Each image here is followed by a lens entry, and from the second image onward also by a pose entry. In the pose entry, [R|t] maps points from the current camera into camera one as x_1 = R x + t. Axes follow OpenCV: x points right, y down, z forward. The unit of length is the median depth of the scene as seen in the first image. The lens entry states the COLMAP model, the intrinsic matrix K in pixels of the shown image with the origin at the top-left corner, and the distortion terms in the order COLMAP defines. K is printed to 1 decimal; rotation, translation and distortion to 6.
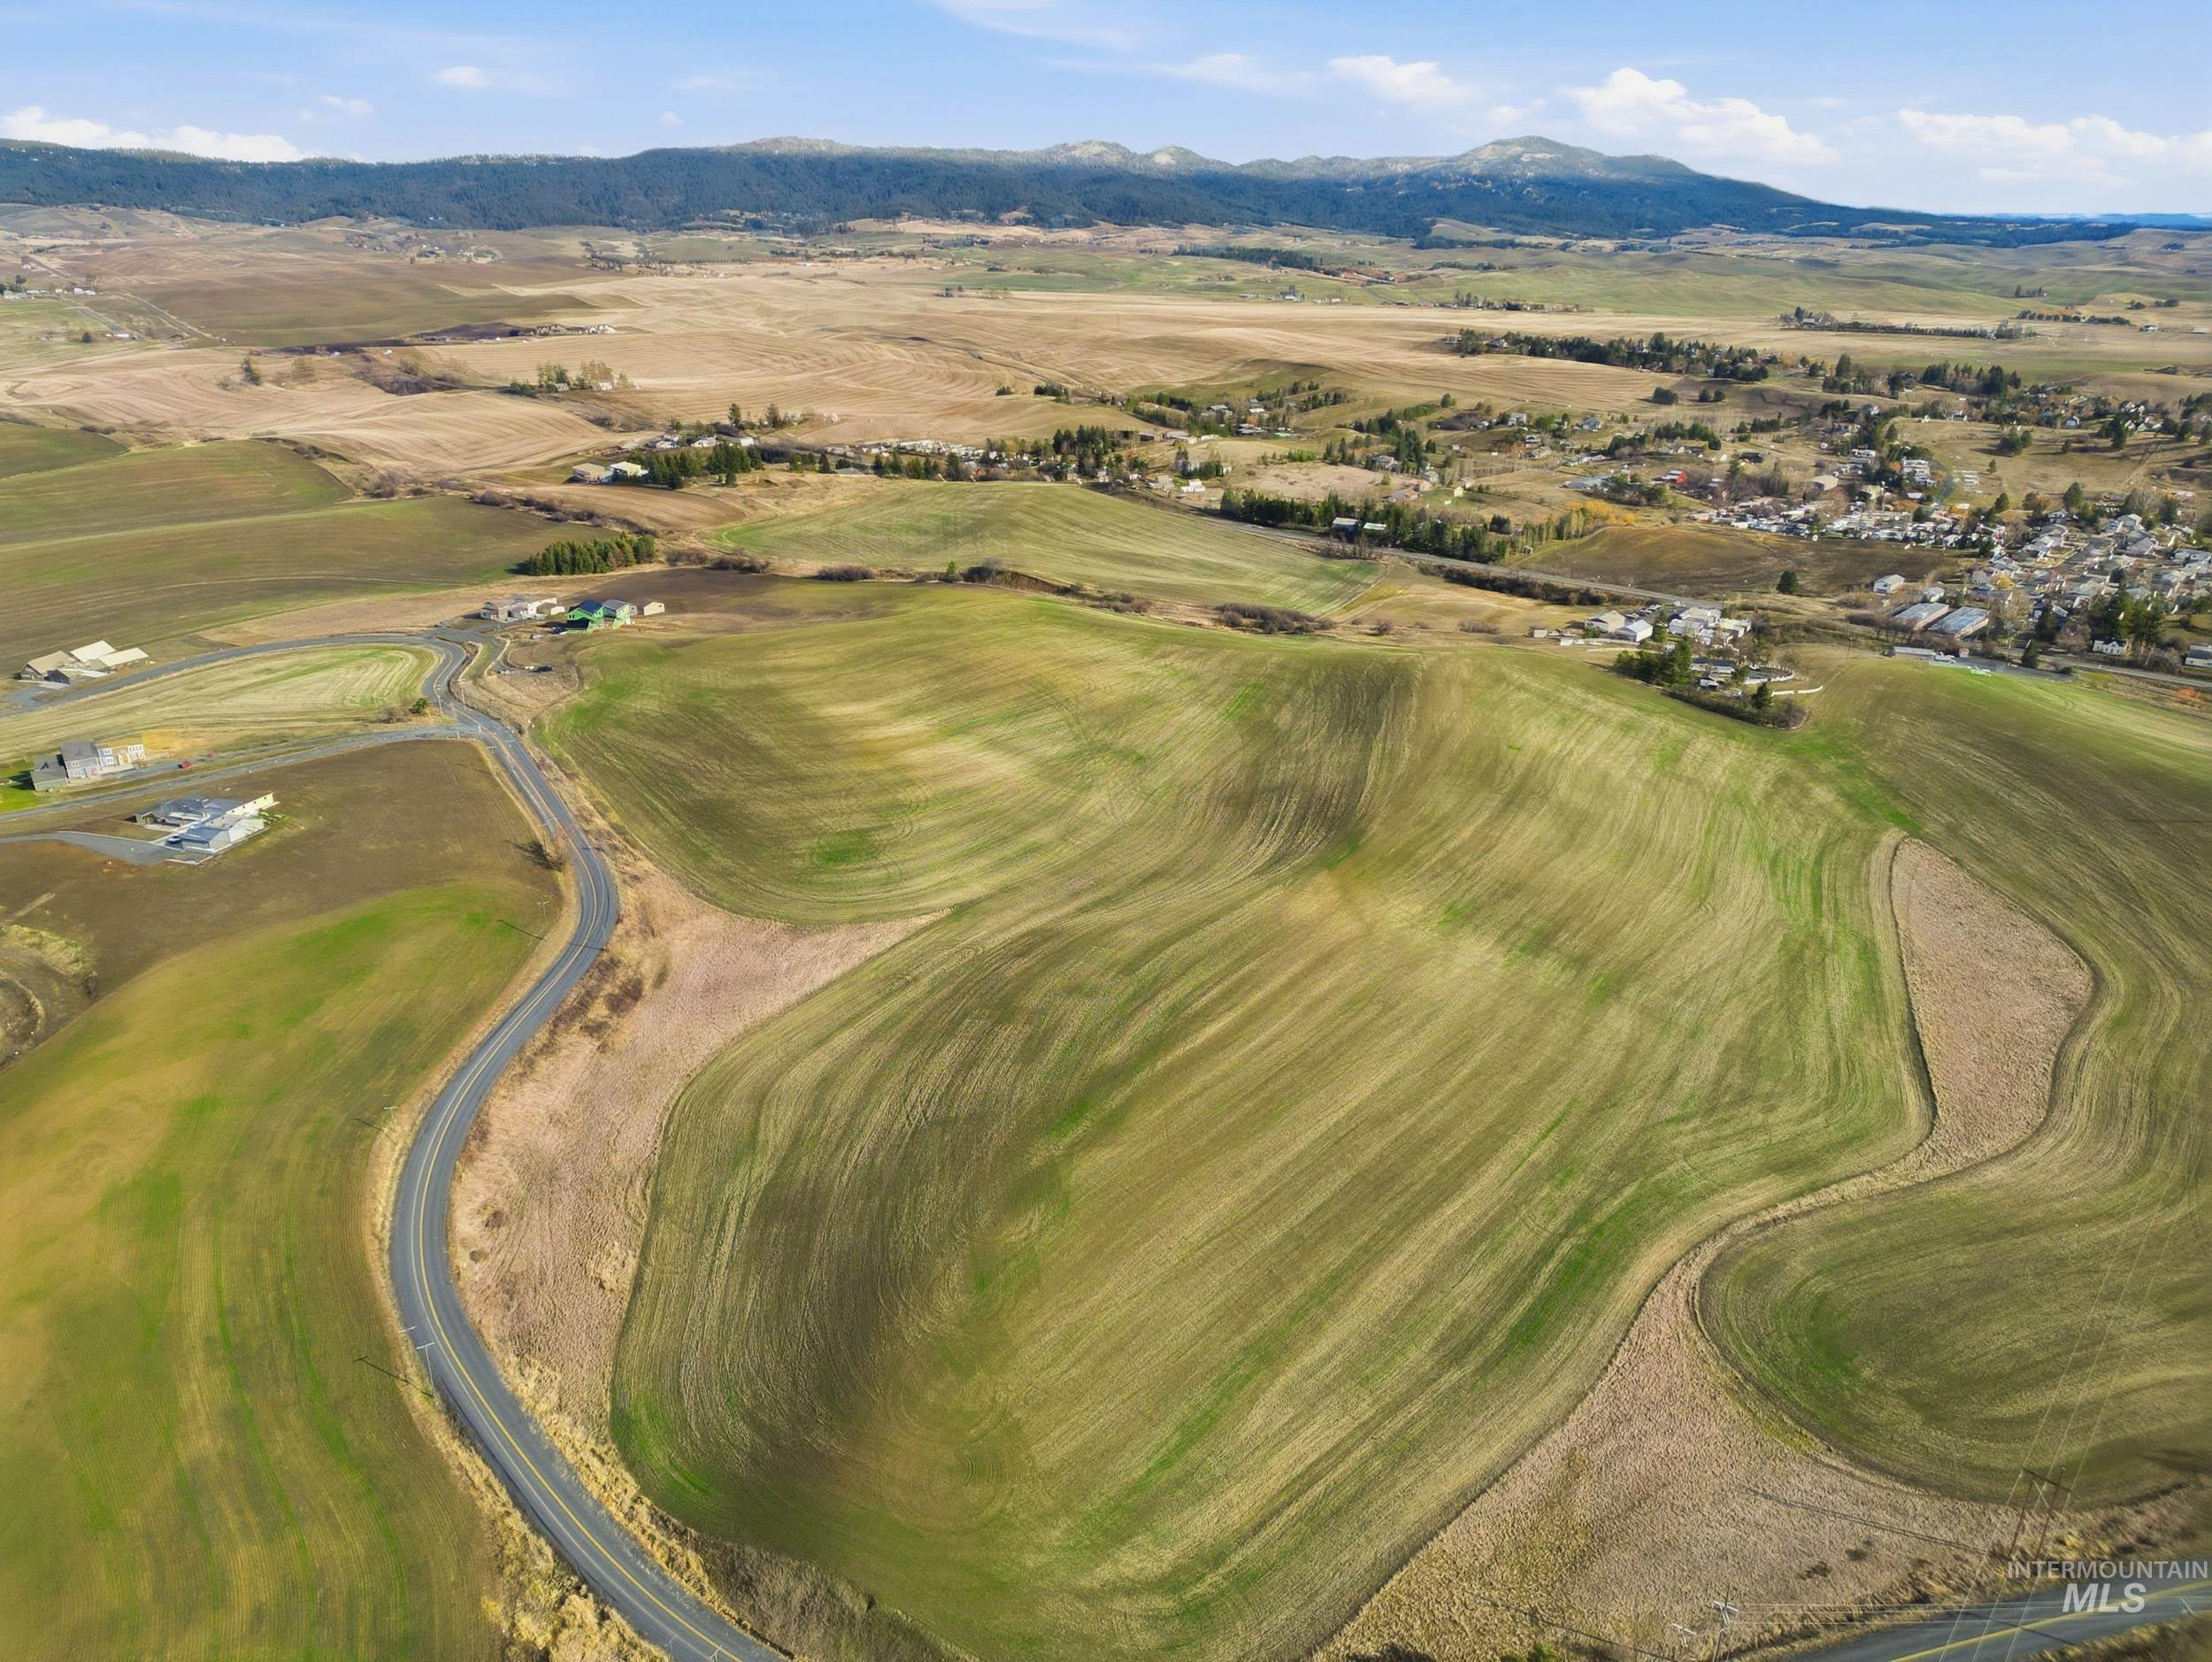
lens RADIAL K [[1536.2, 0, 1111.3], [0, 1536.2, 828.6], [0, 0, 1]] dist [0.073078, -0.064718]
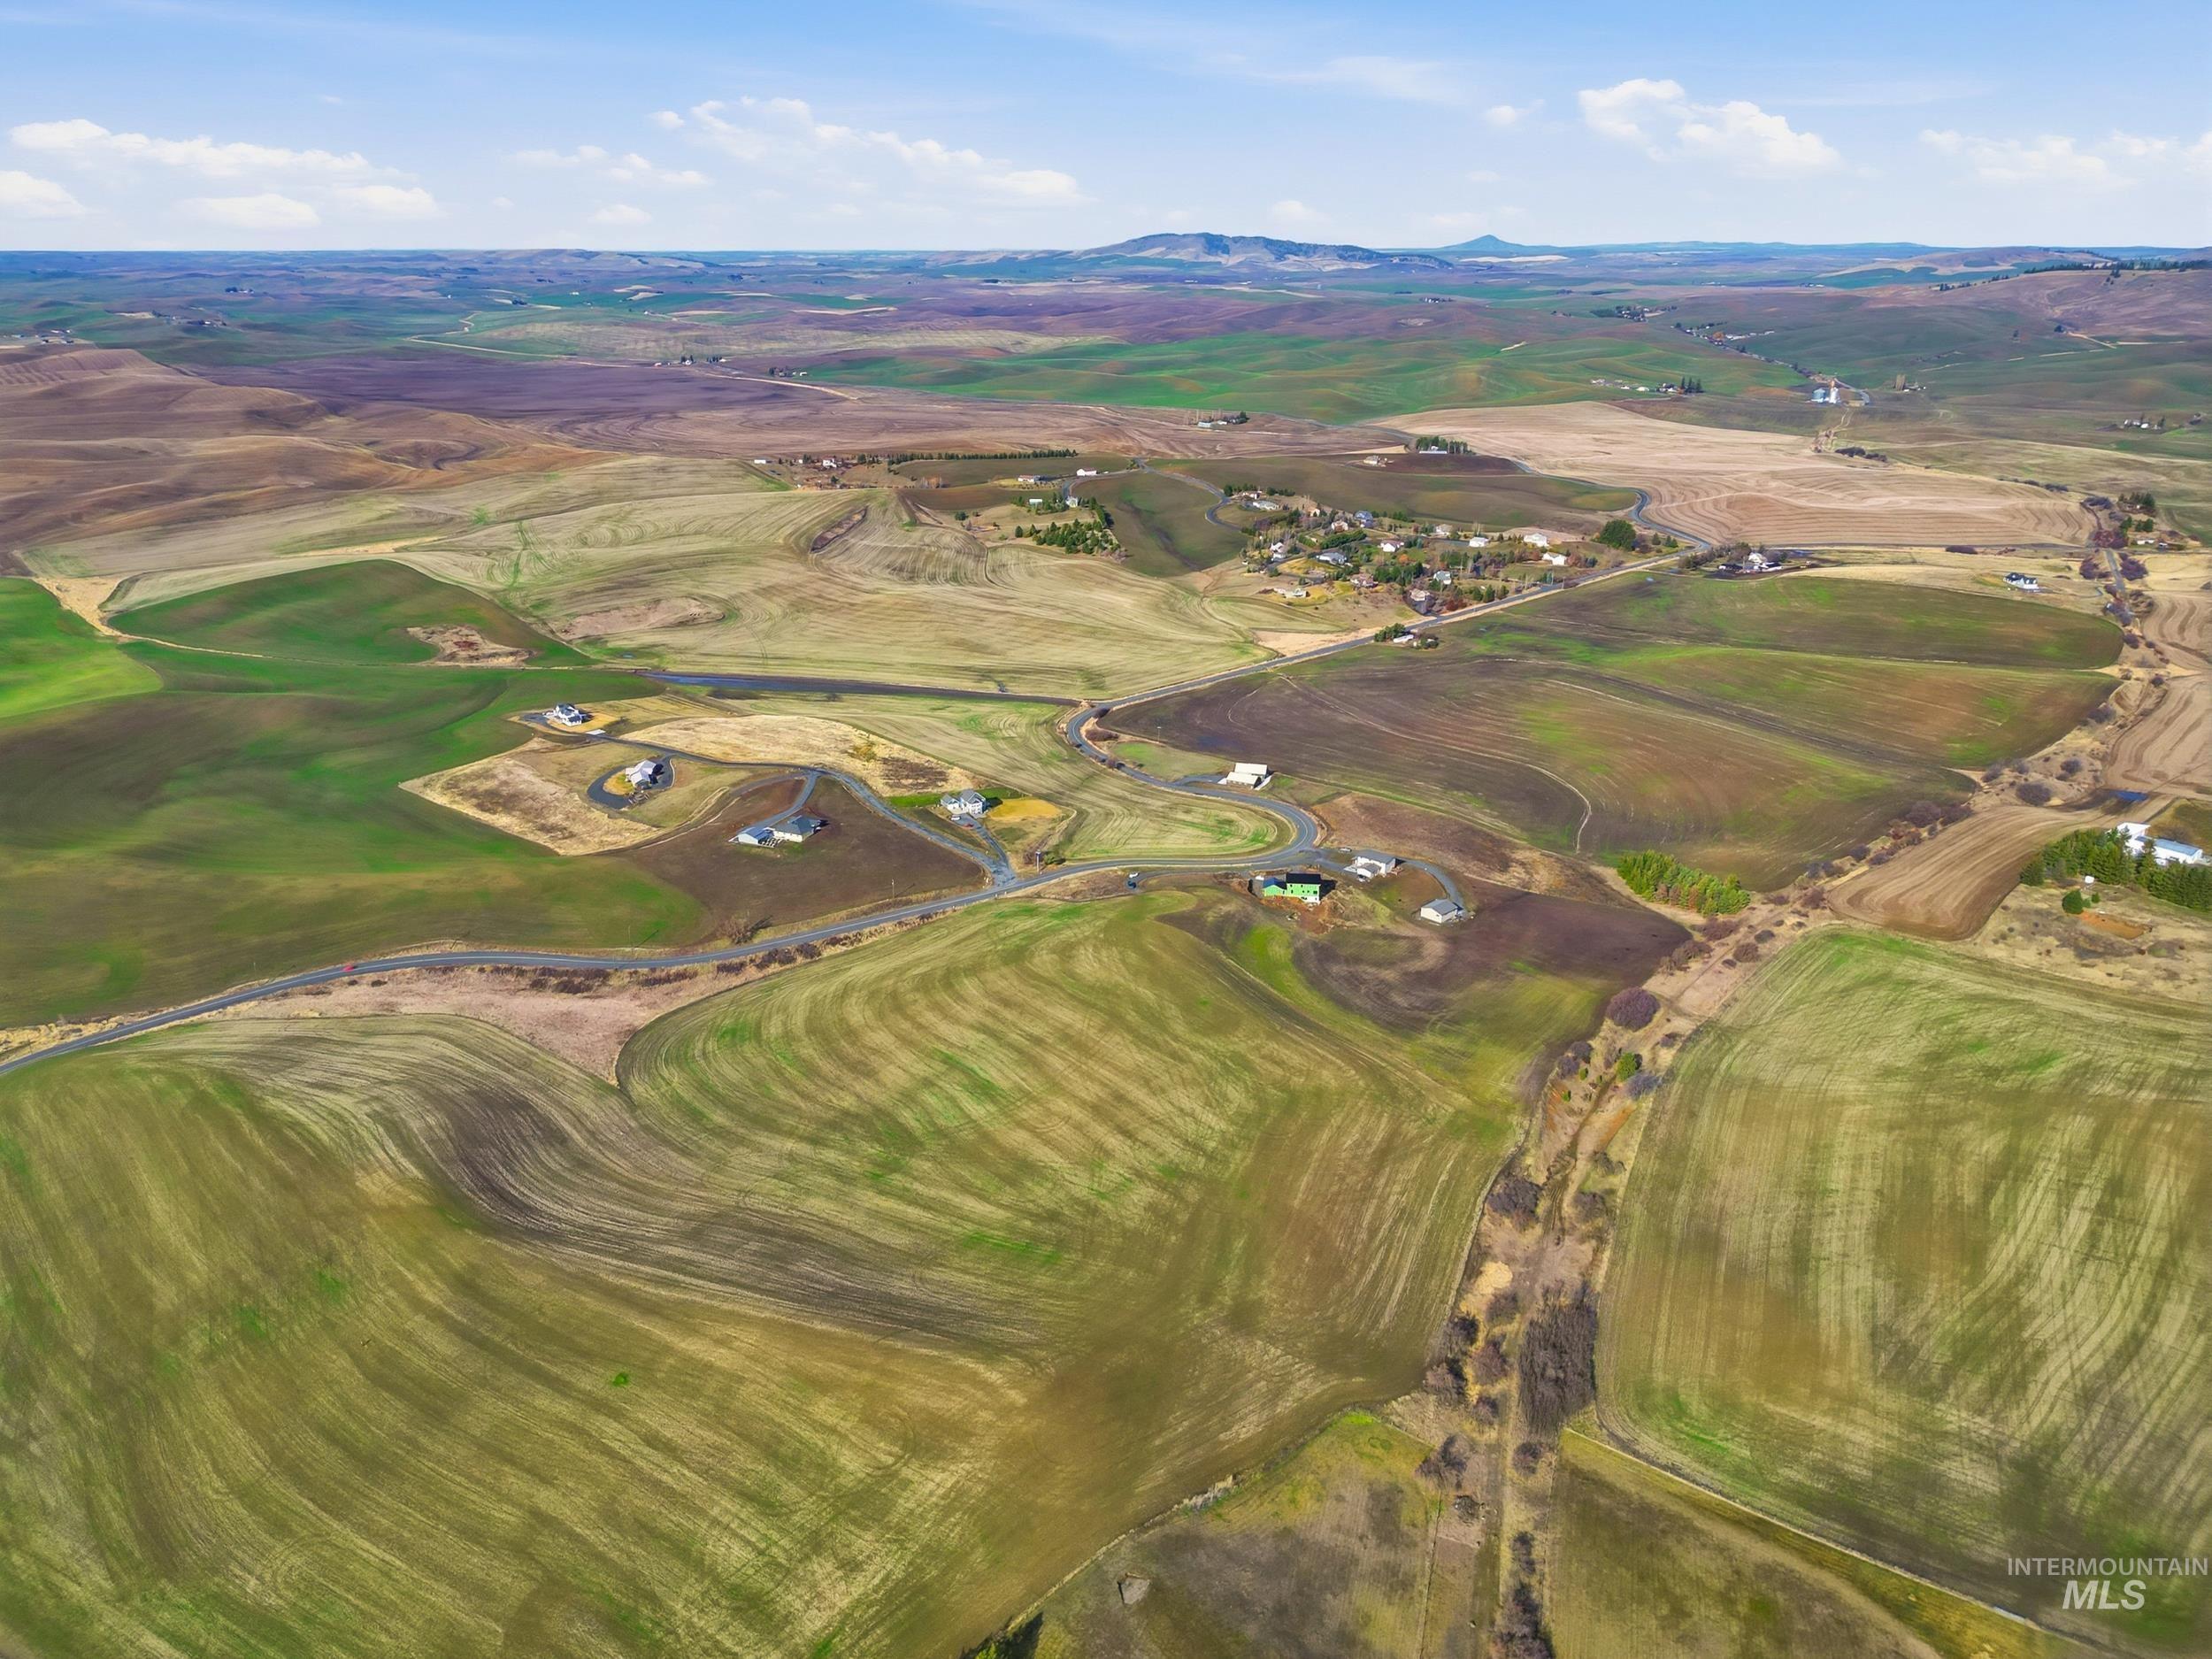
lens RADIAL K [[1528.4, 0, 1106.0], [0, 1528.4, 829.5], [0, 0, 1]] dist [0.077045, -0.072037]
pose [[-0.118519, 0.347633, -0.930110, 0.666651], [-0.371361, 0.853216, 0.366215, -0.516728], [0.920893, 0.388810, 0.027975, 0.838953]]
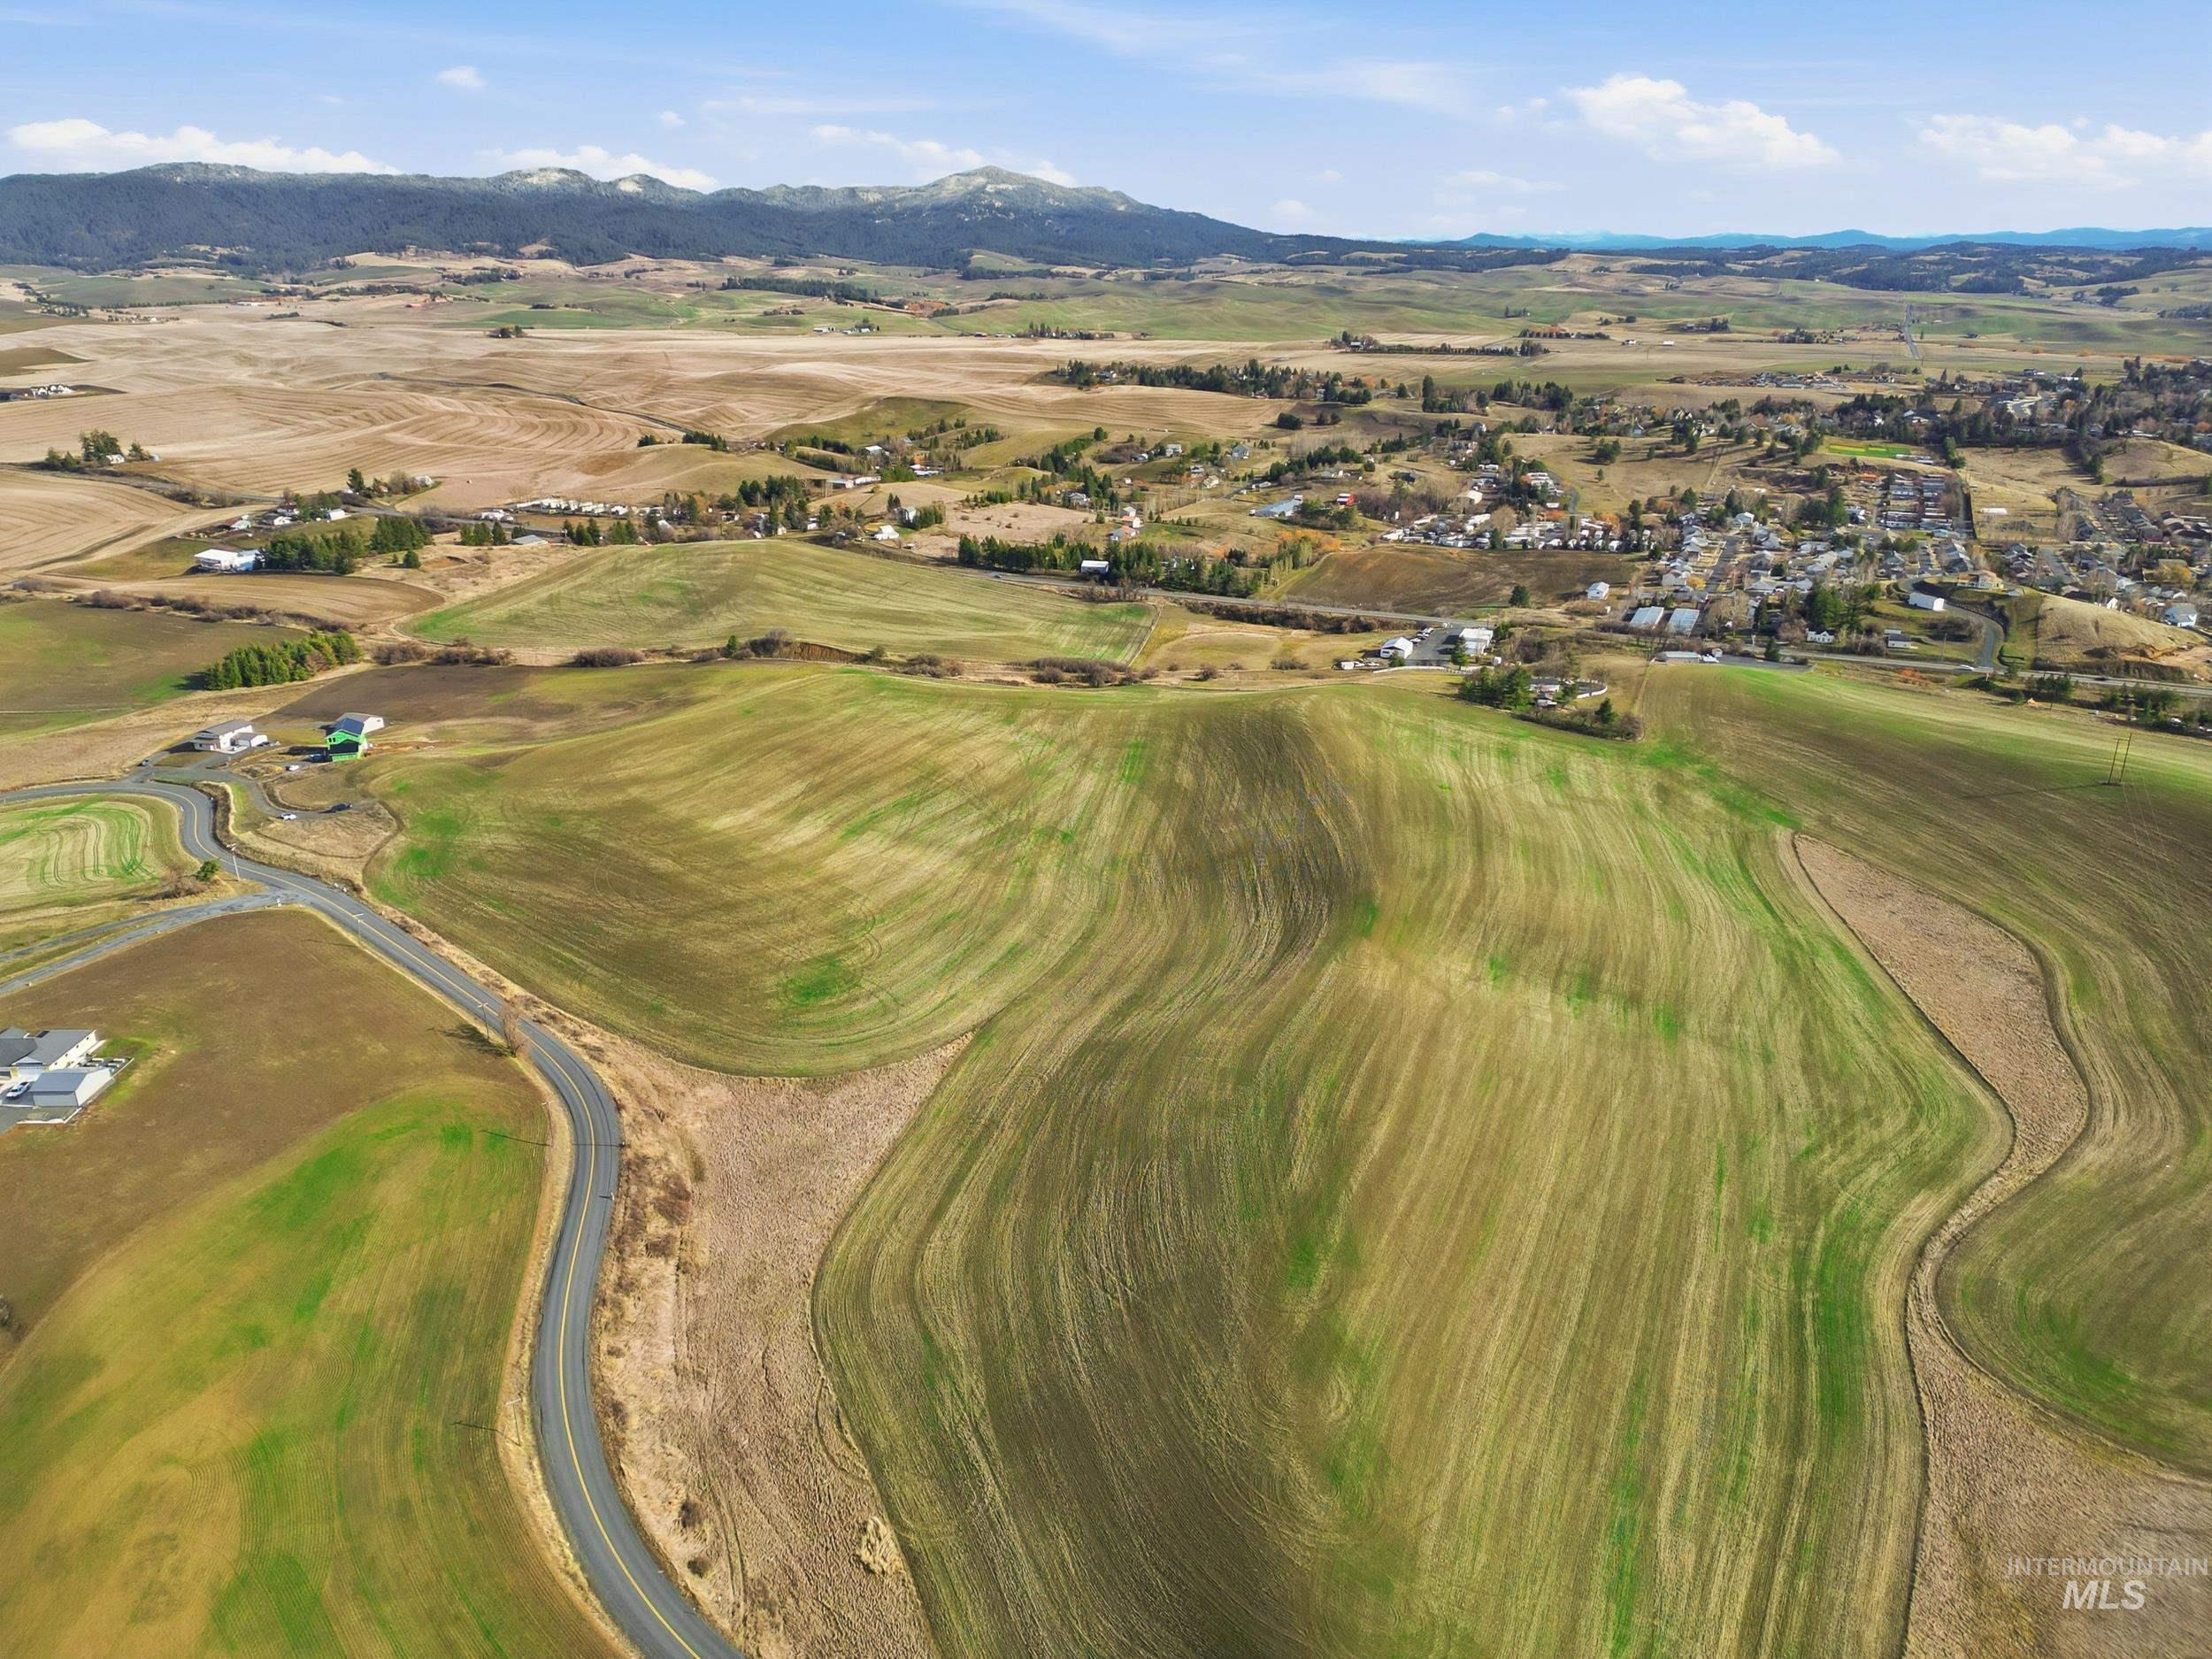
lens RADIAL K [[1528.4, 0, 1106.0], [0, 1528.4, 829.5], [0, 0, 1]] dist [0.077045, -0.072037]
pose [[0.958912, -0.110995, 0.261090, -0.167707], [0.114734, 0.993396, 0.000925, -0.039505], [-0.259468, 0.029069, 0.965314, 0.064842]]
